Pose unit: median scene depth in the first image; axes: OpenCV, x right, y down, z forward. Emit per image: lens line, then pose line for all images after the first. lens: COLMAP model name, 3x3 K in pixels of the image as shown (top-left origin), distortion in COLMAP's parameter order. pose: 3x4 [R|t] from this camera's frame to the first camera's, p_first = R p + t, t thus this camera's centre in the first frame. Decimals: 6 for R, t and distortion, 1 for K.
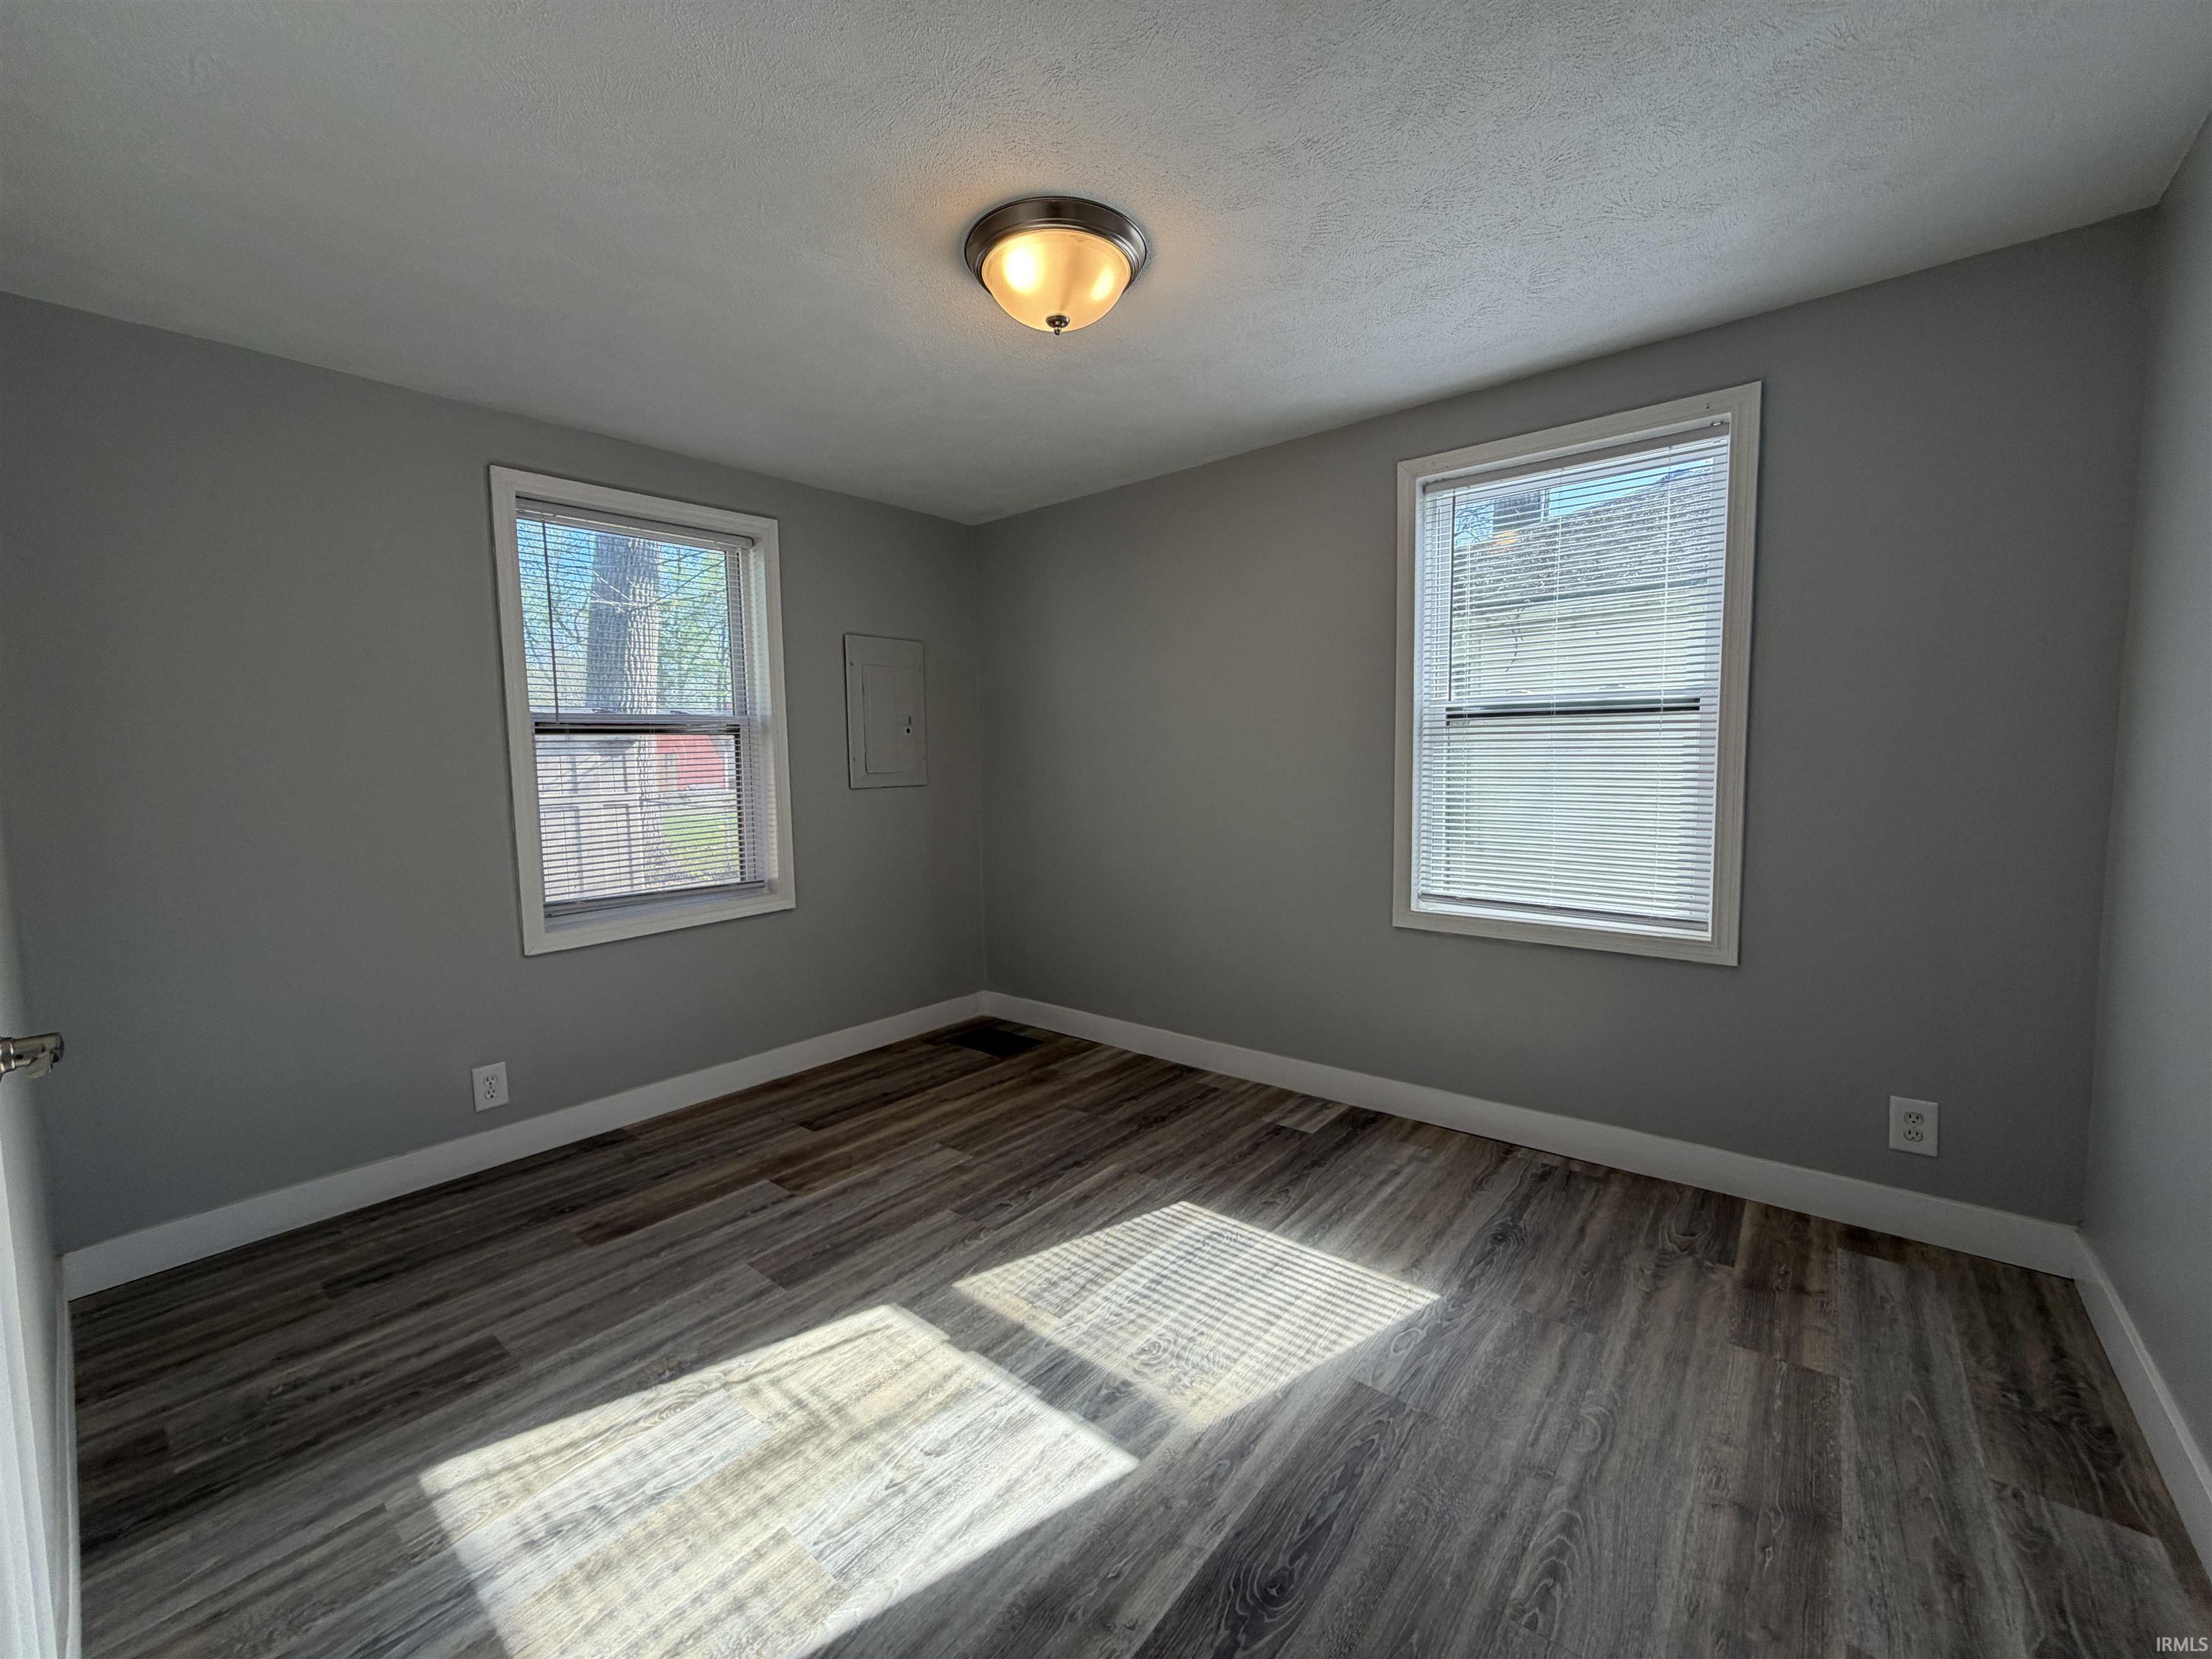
lens RADIAL K [[876.7, 0, 1099.1], [0, 876.7, 824.8], [0, 0, 1]] dist [0.000785, 0.000068]
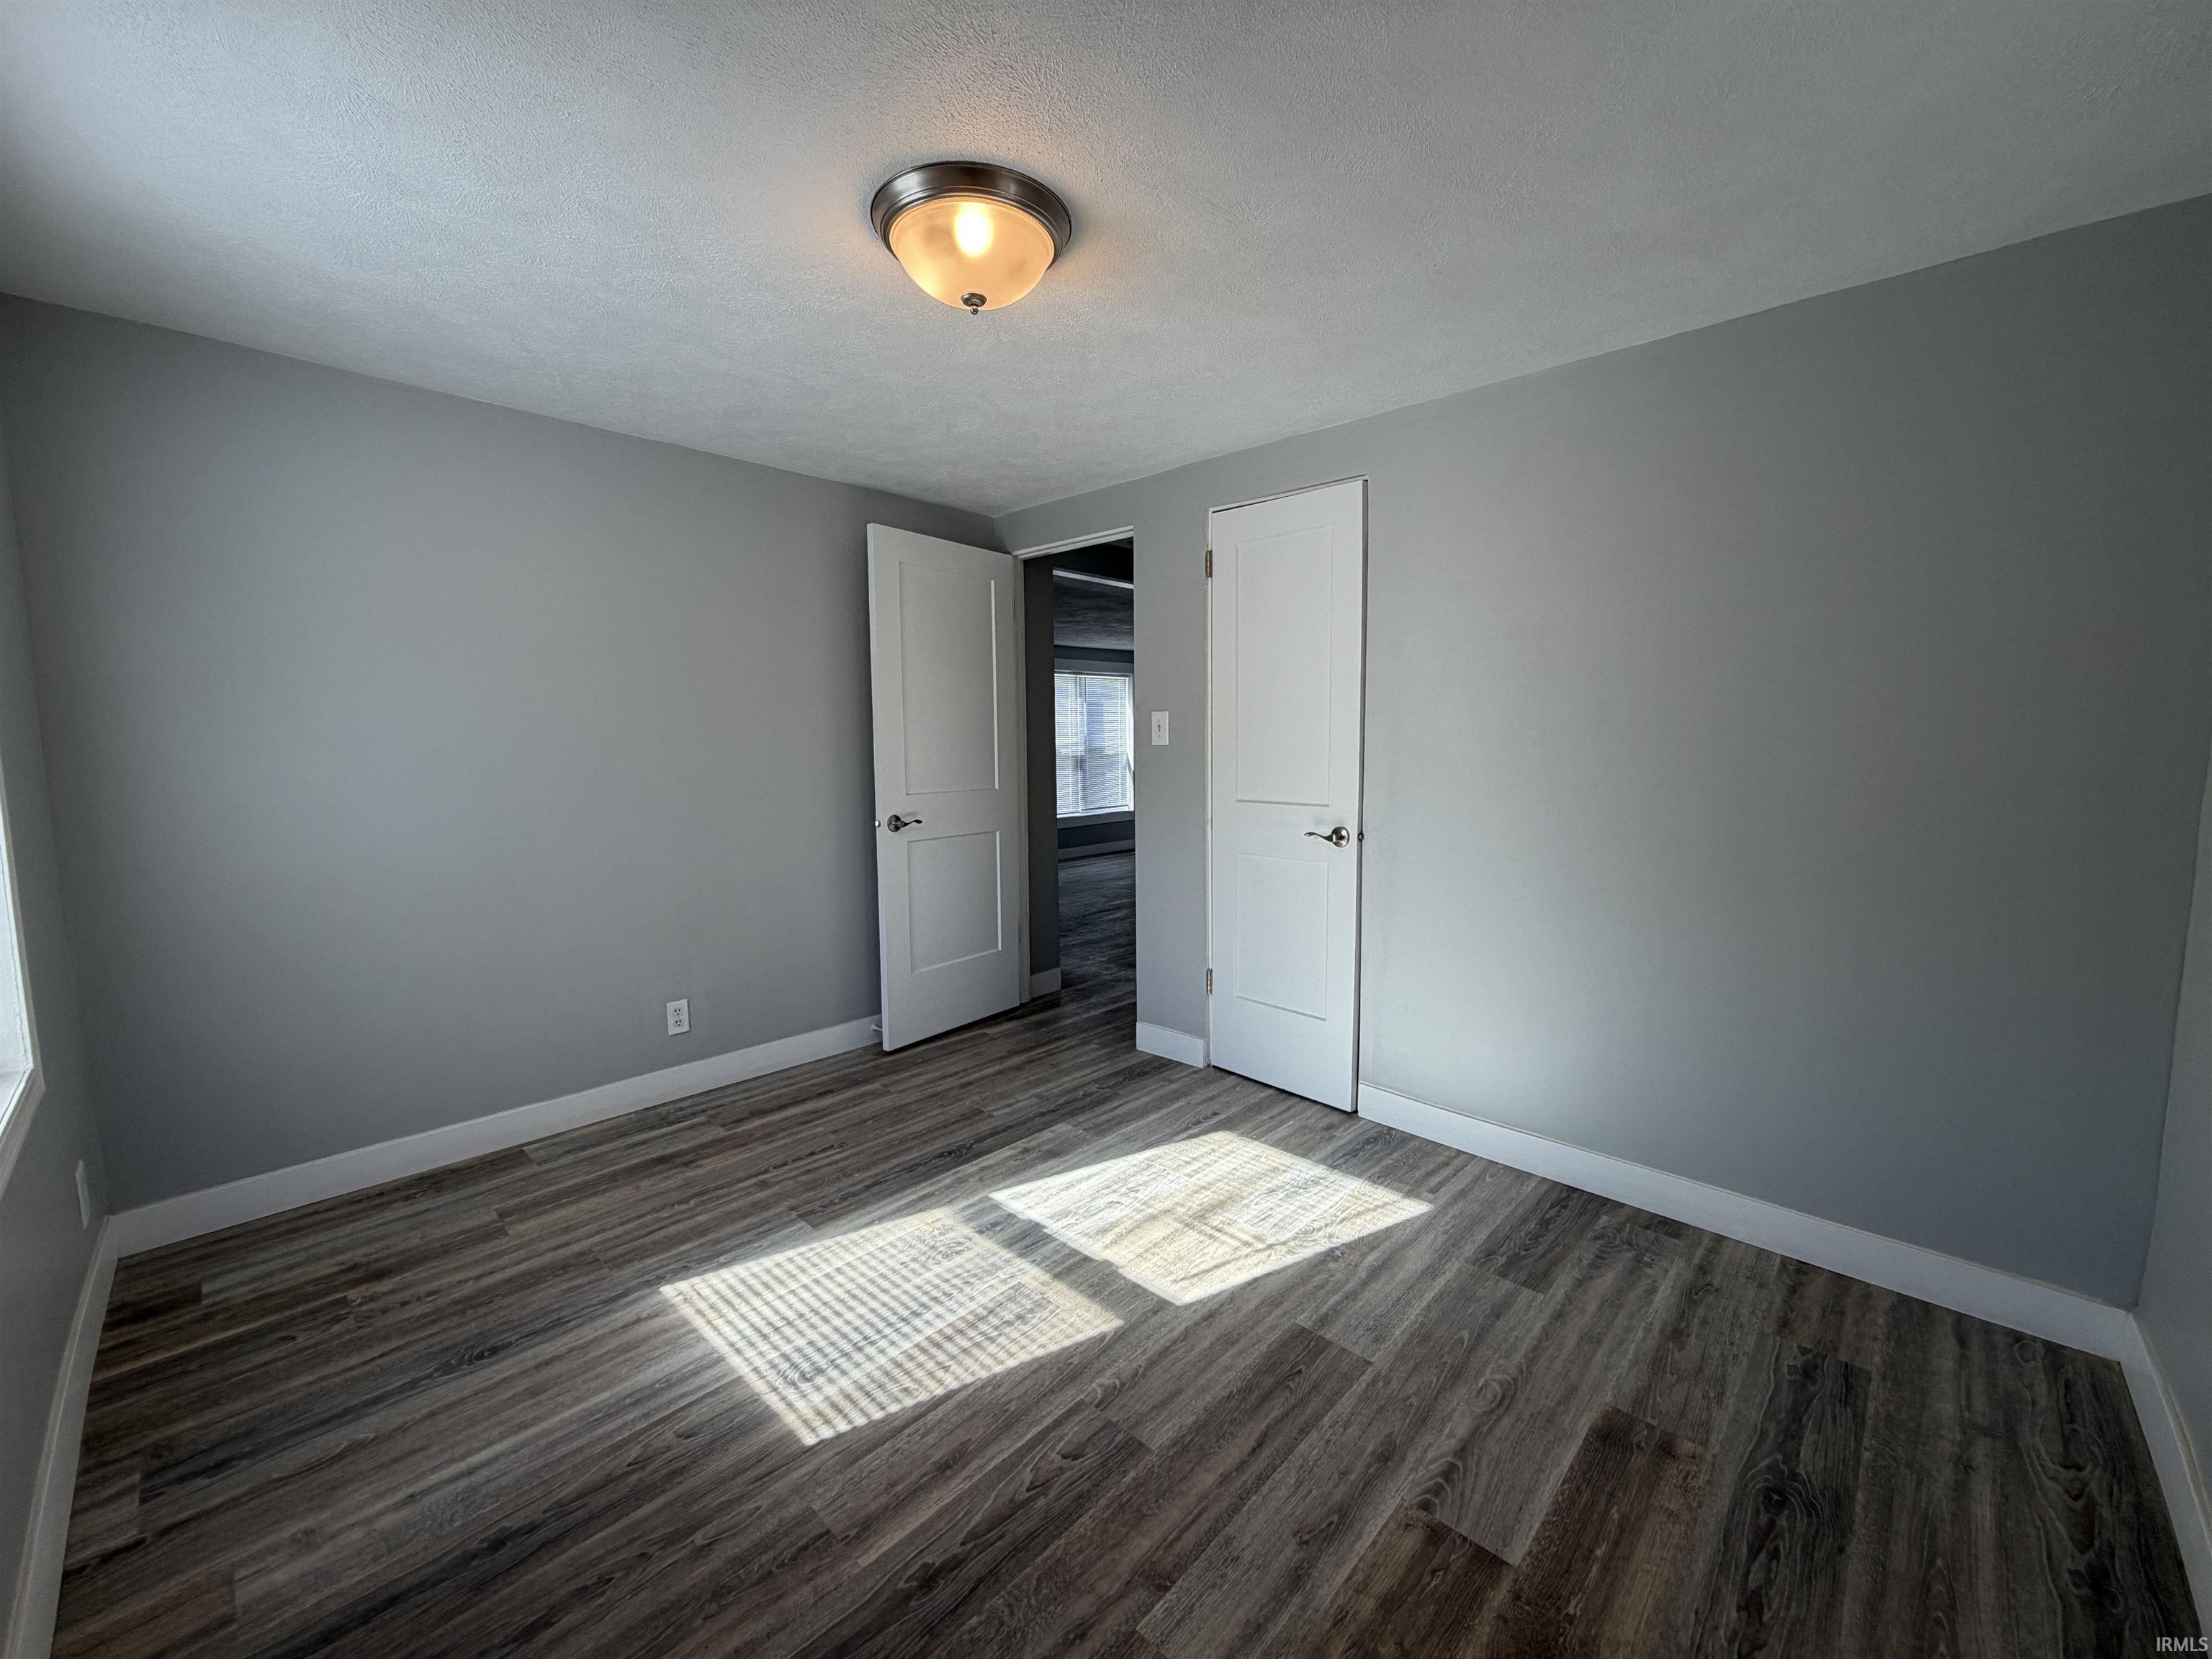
lens RADIAL K [[876.7, 0, 1099.1], [0, 876.7, 824.8], [0, 0, 1]] dist [0.000785, 0.000068]
pose [[-0.996973, 0.016648, 0.075944, -0.236629], [0.029521, 0.984709, 0.171690, -0.185306], [-0.071924, 0.173413, -0.982219, 1.978155]]
